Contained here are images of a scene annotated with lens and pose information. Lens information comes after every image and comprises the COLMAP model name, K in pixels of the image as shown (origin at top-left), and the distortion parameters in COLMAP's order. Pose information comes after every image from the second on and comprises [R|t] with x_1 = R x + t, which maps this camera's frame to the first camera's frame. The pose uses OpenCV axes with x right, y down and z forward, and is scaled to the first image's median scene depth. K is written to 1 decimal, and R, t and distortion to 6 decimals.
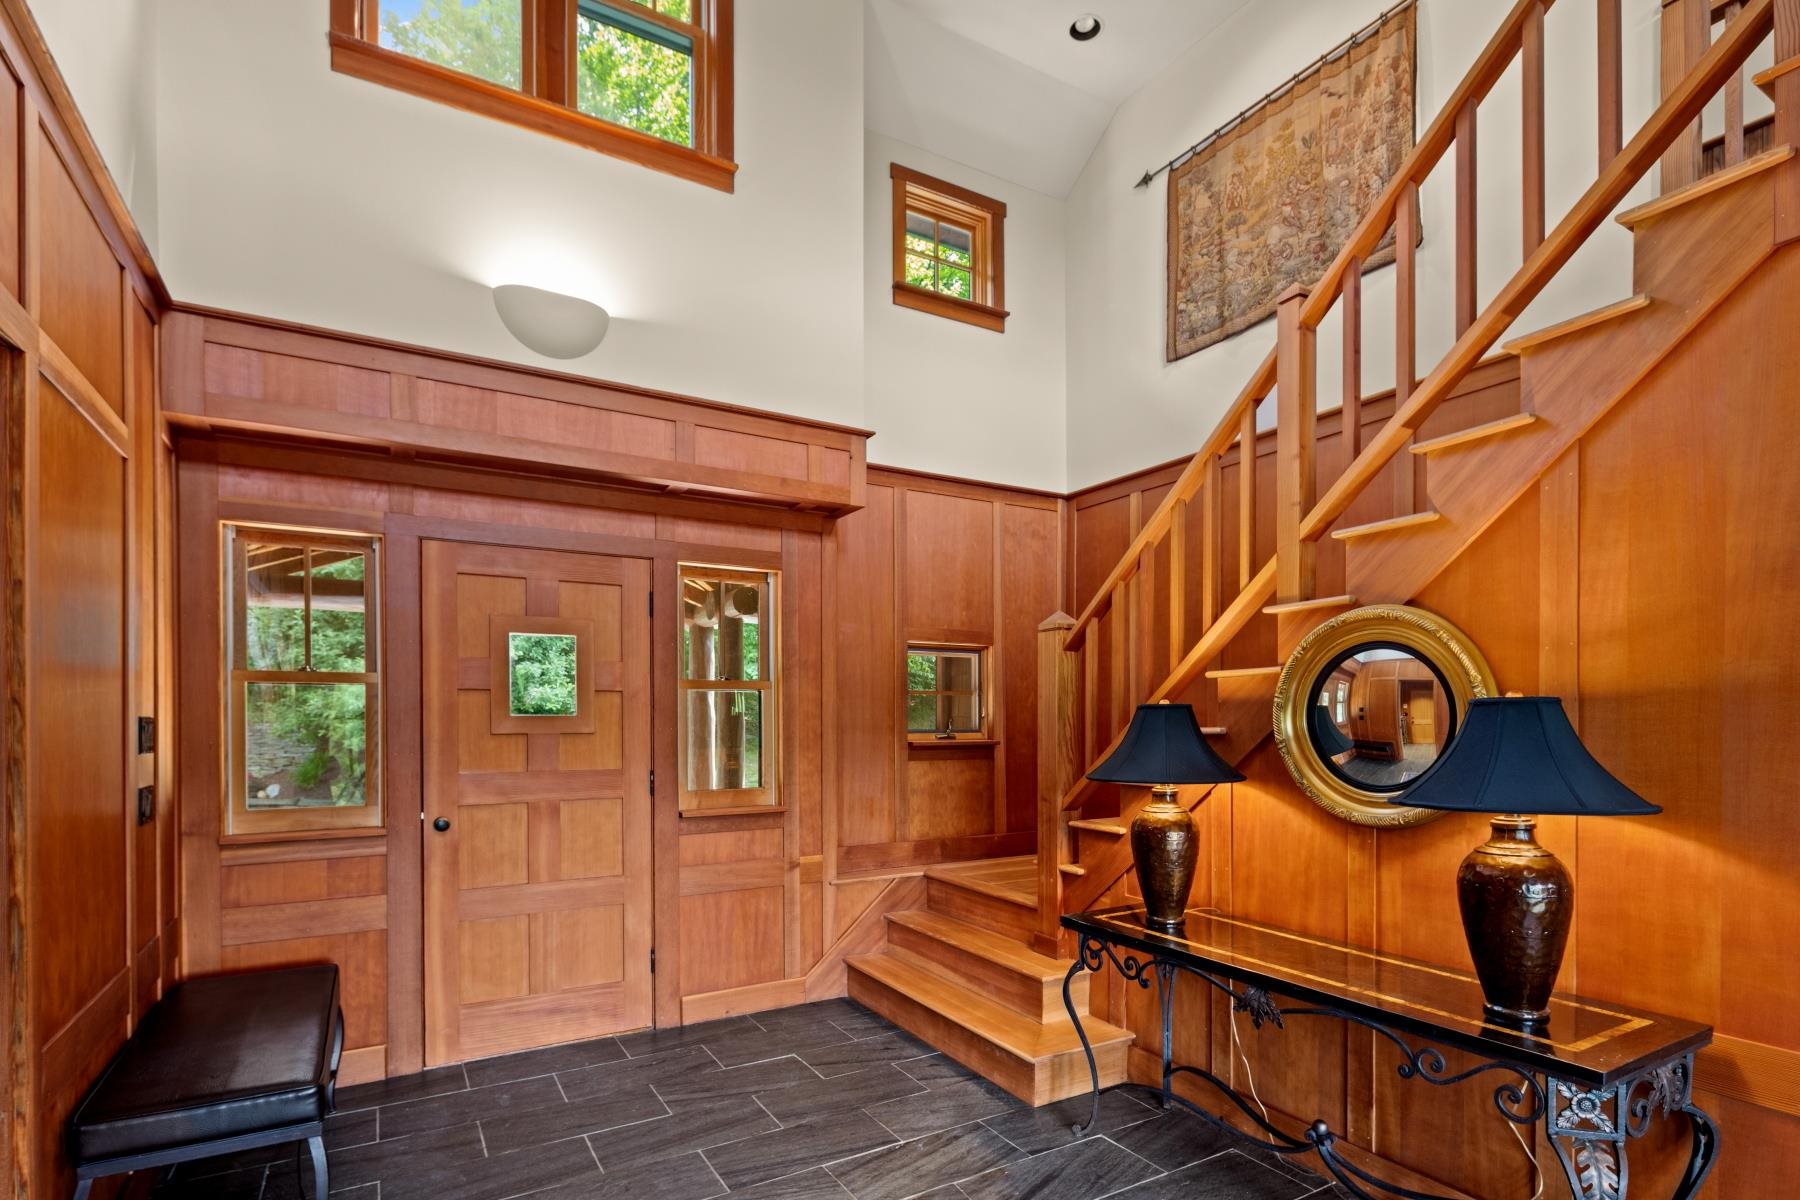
lens RADIAL K [[888.1, 0, 905.0], [0, 888.1, 722.1], [0, 0, 1]] dist [-0.001869, -0.003529]
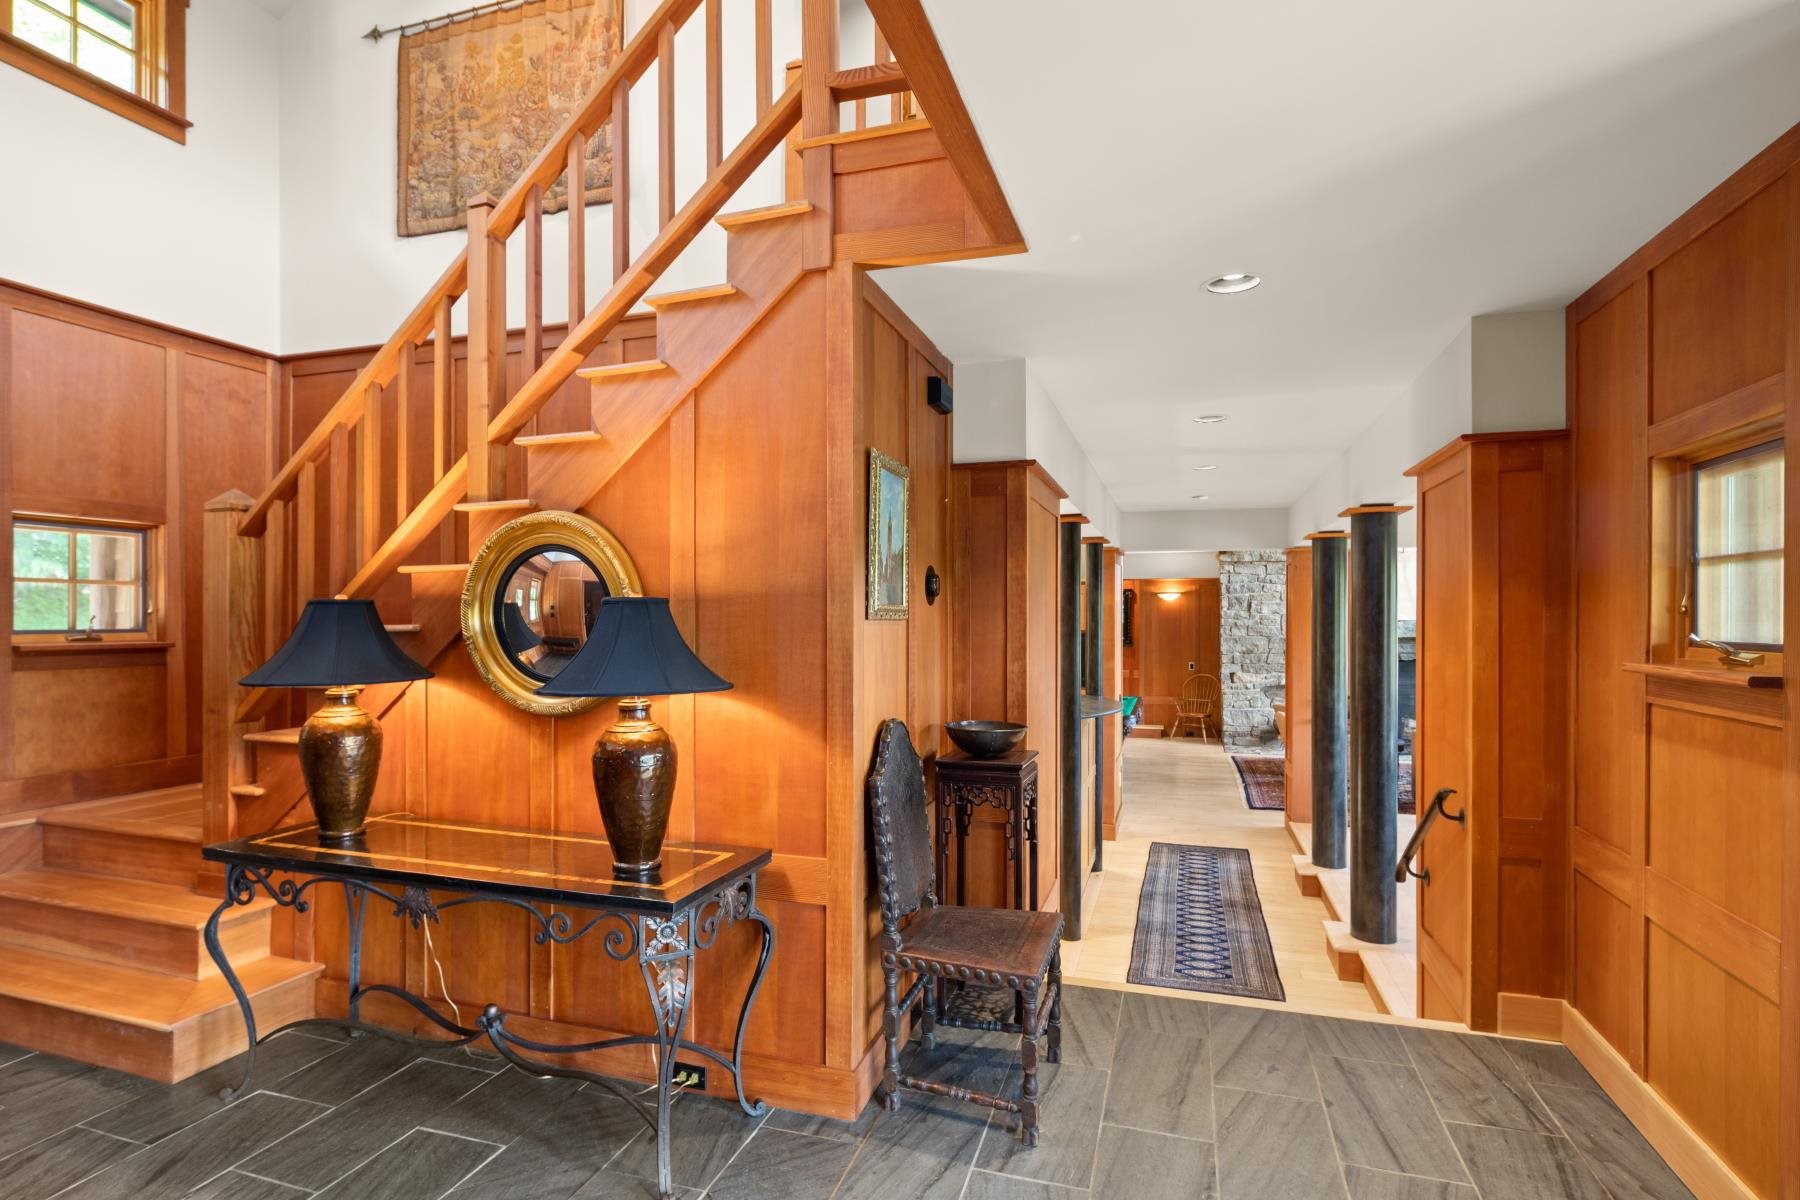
lens RADIAL K [[888.1, 0, 899.2], [0, 888.1, 608.1], [0, 0, 1]] dist [-0.001869, -0.003529]
pose [[0.748718, 0.007635, 0.662844, 0.114473], [0.000885, 0.999921, -0.012517, 0.000745], [-0.662888, 0.009958, 0.748653, -0.078771]]
